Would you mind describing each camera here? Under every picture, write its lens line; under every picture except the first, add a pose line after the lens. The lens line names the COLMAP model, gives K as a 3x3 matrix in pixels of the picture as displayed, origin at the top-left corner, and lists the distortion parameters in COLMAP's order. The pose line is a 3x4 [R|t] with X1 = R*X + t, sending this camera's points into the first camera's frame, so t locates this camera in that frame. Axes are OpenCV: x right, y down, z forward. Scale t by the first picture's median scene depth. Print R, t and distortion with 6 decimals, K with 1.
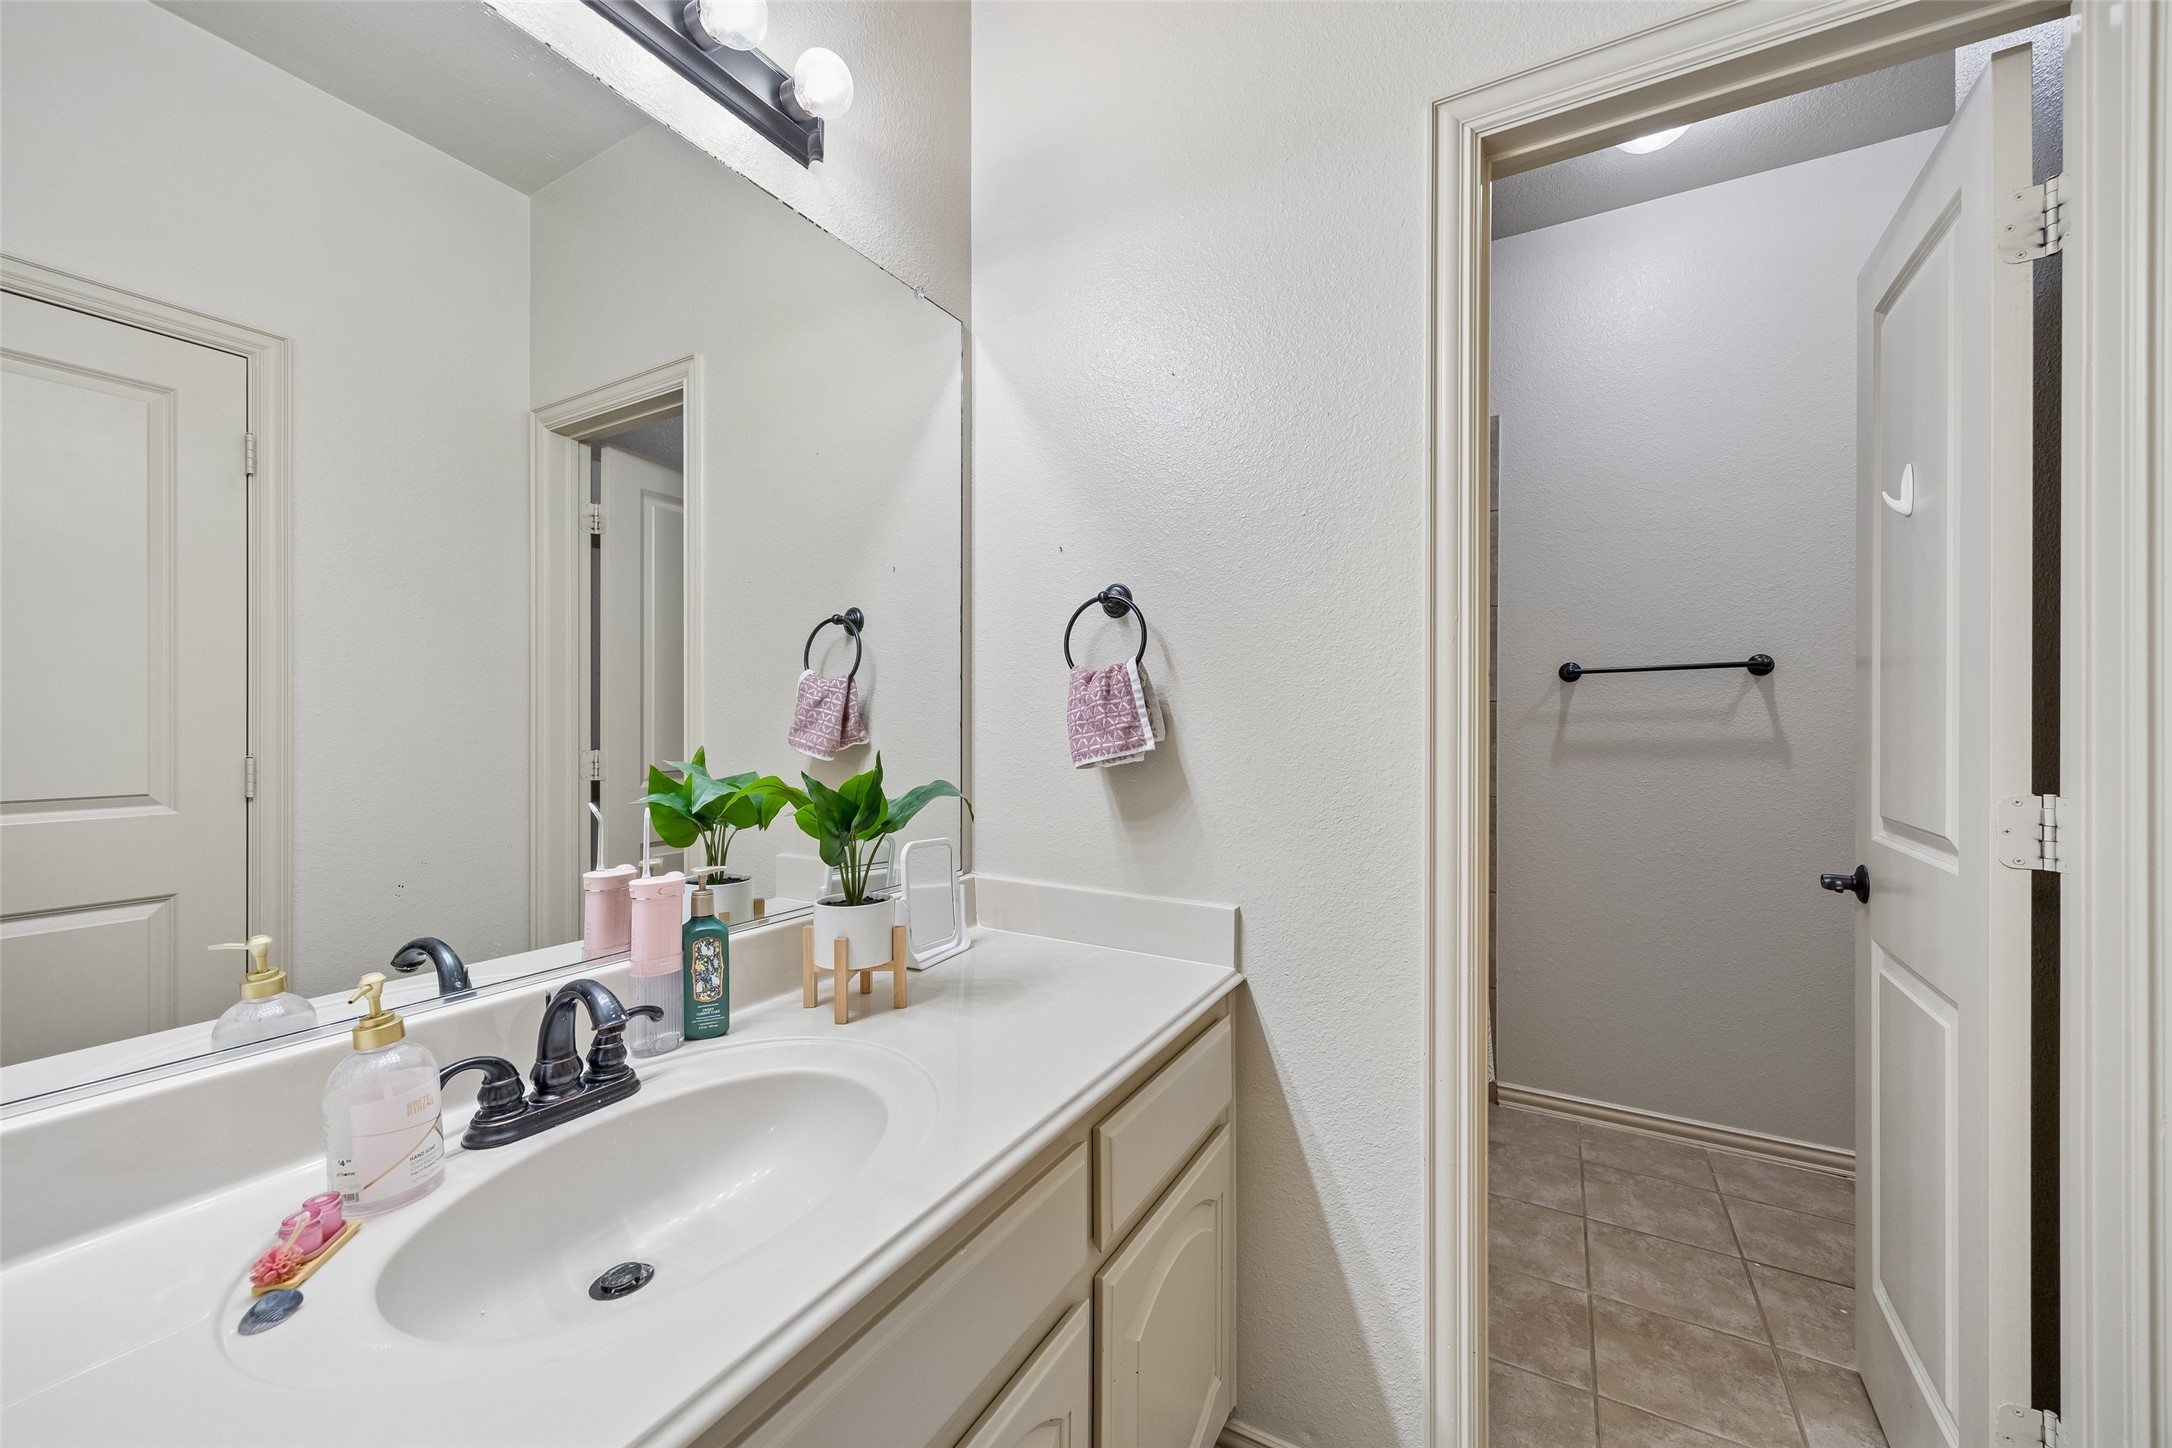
lens RADIAL K [[851.9, 0, 1086.0], [0, 851.9, 724.0], [0, 0, 1]] dist [-0.000405, -0.000027]
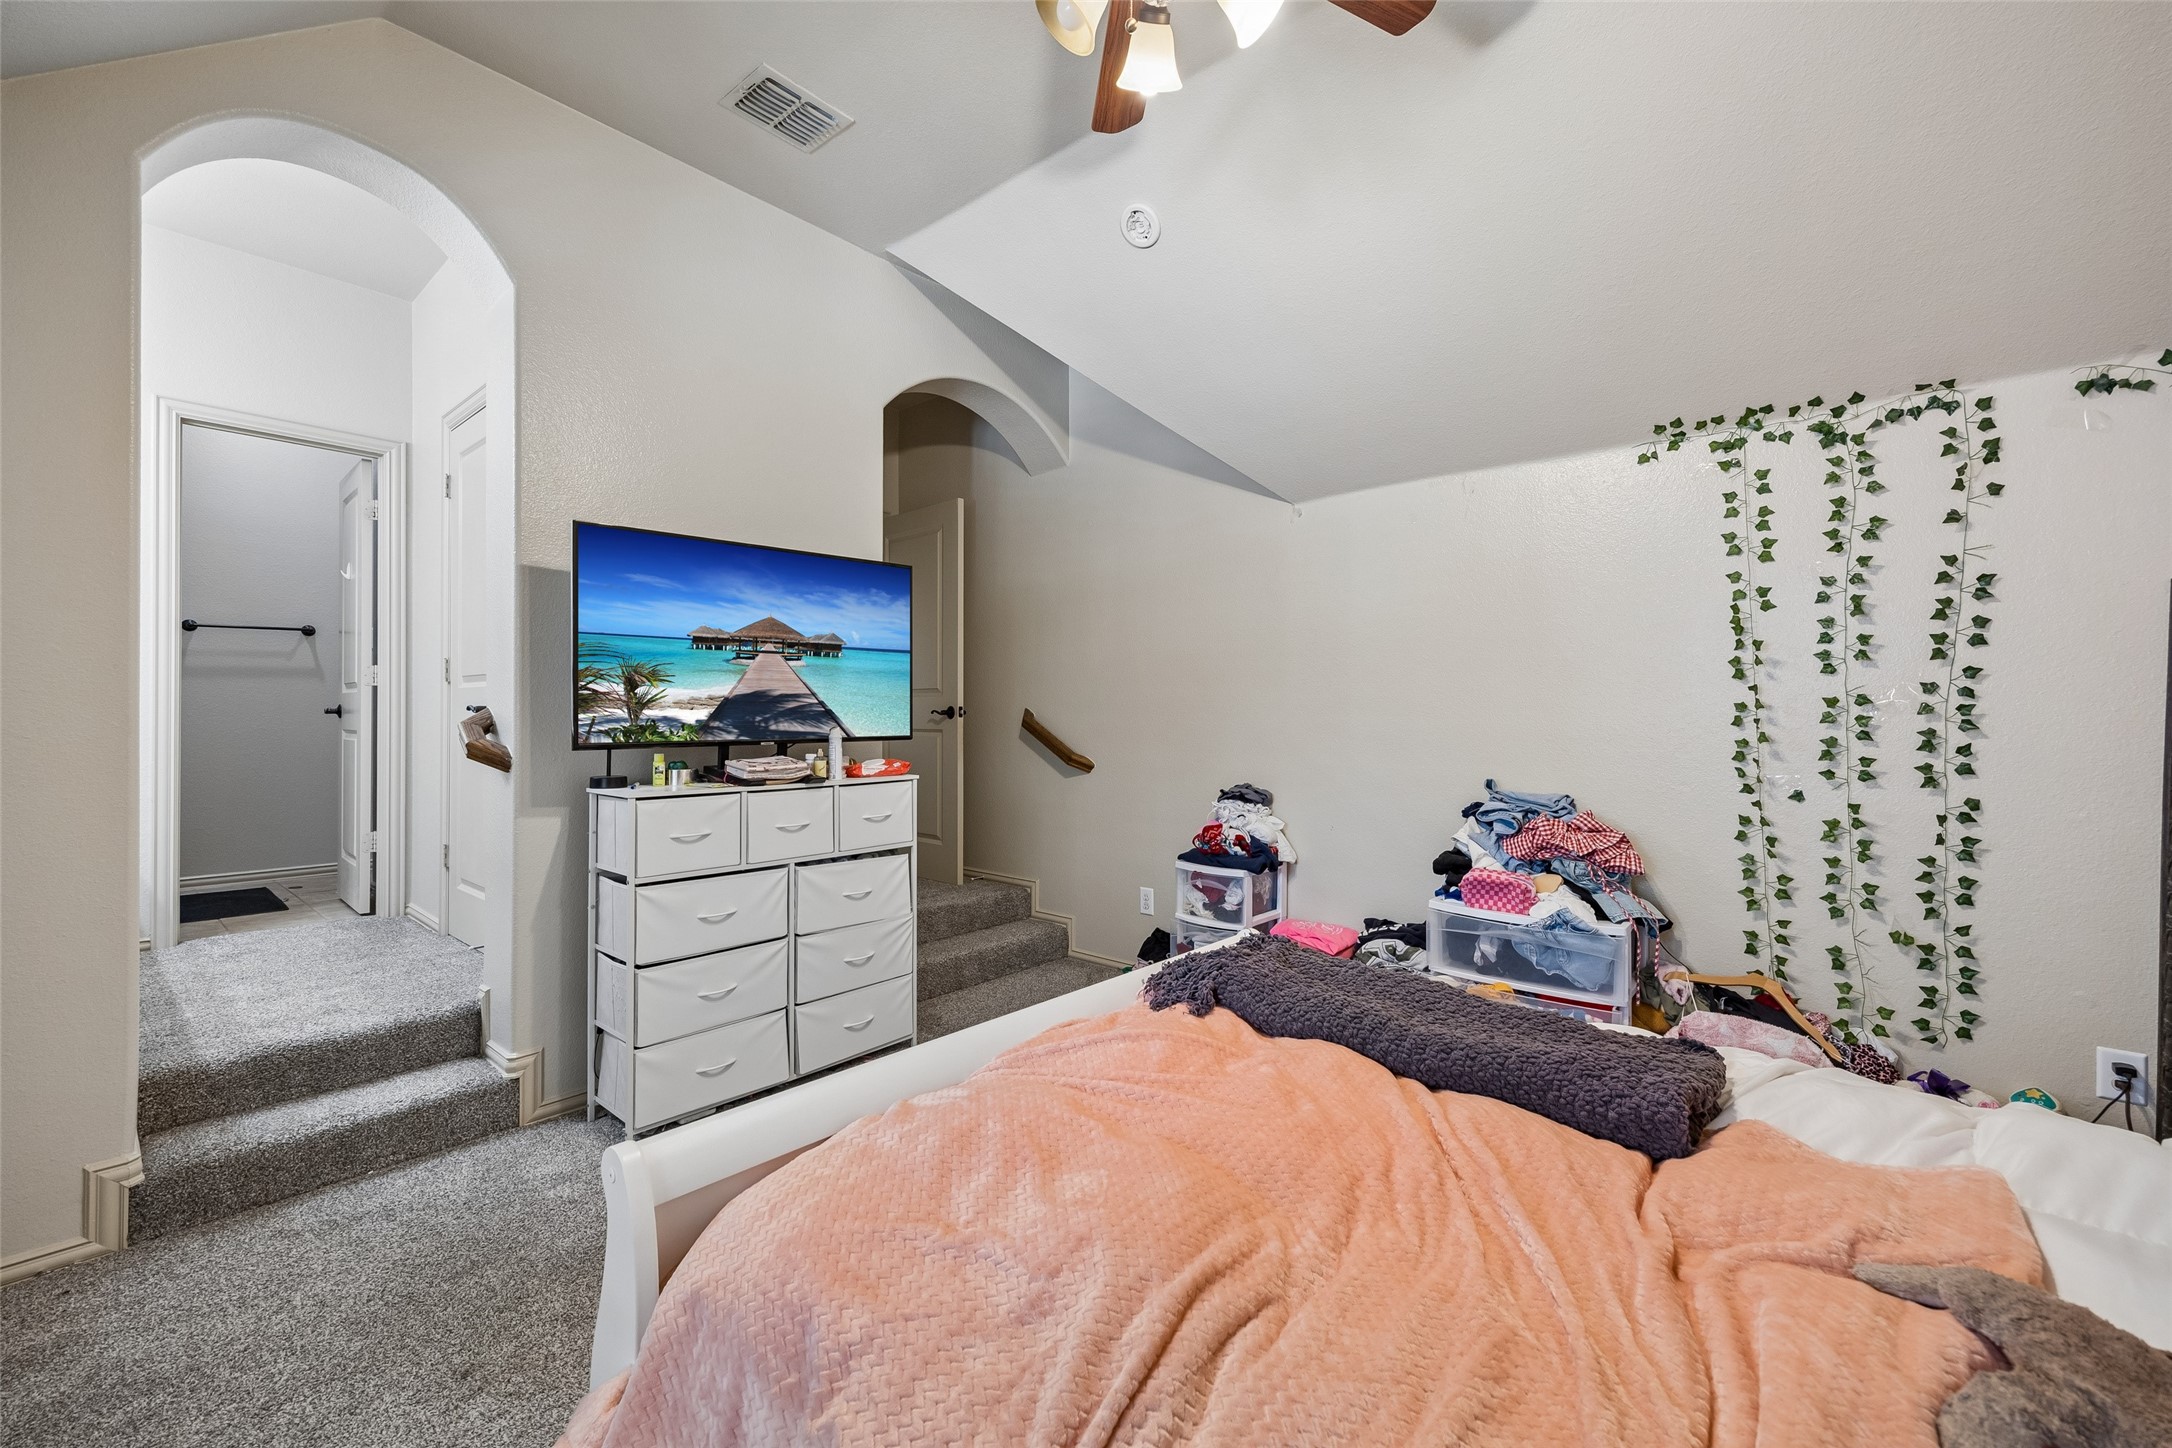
lens RADIAL K [[851.9, 0, 1086.0], [0, 851.9, 724.0], [0, 0, 1]] dist [-0.000405, -0.000027]
pose [[0.190026, -0.004558, 0.981768, -1.292642], [-0.007825, 0.999950, 0.006157, 0.193160], [-0.981748, -0.008852, 0.189981, -1.839191]]
